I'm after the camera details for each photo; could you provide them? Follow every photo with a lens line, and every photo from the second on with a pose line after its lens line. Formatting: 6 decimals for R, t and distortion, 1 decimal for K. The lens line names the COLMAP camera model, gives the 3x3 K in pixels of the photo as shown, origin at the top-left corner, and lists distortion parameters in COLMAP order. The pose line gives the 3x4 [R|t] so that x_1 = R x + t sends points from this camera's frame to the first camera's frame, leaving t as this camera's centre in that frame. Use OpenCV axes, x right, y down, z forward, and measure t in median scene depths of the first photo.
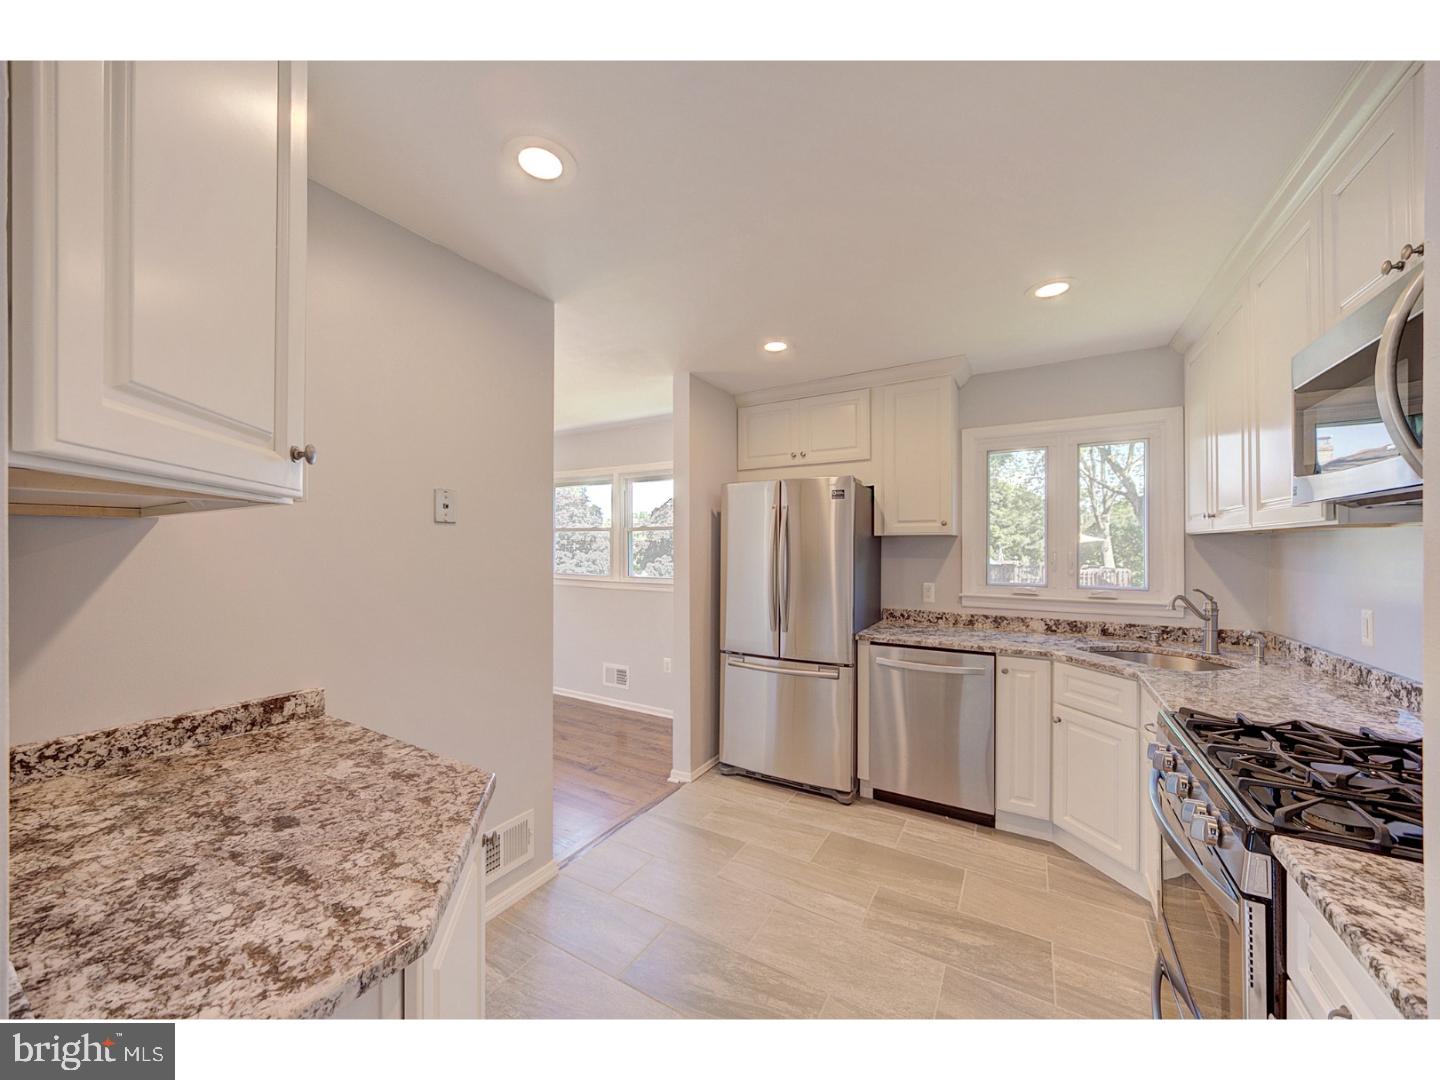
lens RADIAL K [[529.1, 0, 726.3], [0, 529.1, 546.7], [0, 0, 1]] dist [0.000805, -0.000066]
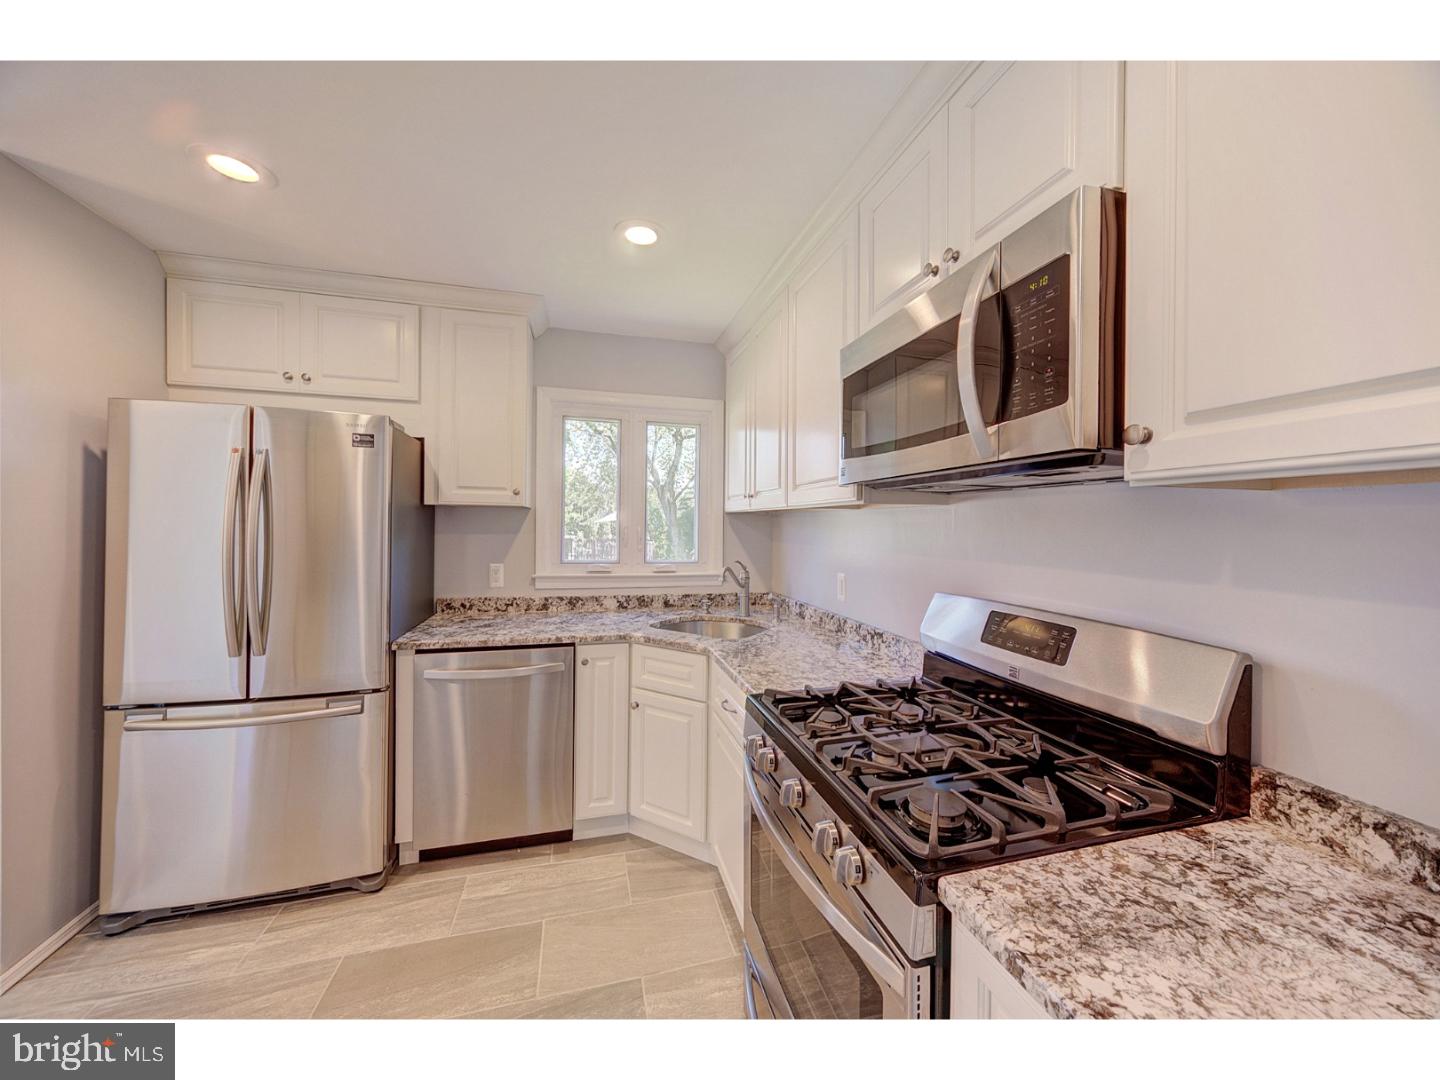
lens RADIAL K [[503.6, 0, 713.8], [0, 503.6, 531.4], [0, 0, 1]] dist [-0.014754, 0.004626]
pose [[0.712743, 0.000901, 0.701425, 0.083584], [-0.013071, 0.999843, 0.011997, 0.004087], [-0.701304, -0.017719, 0.712642, 0.231643]]
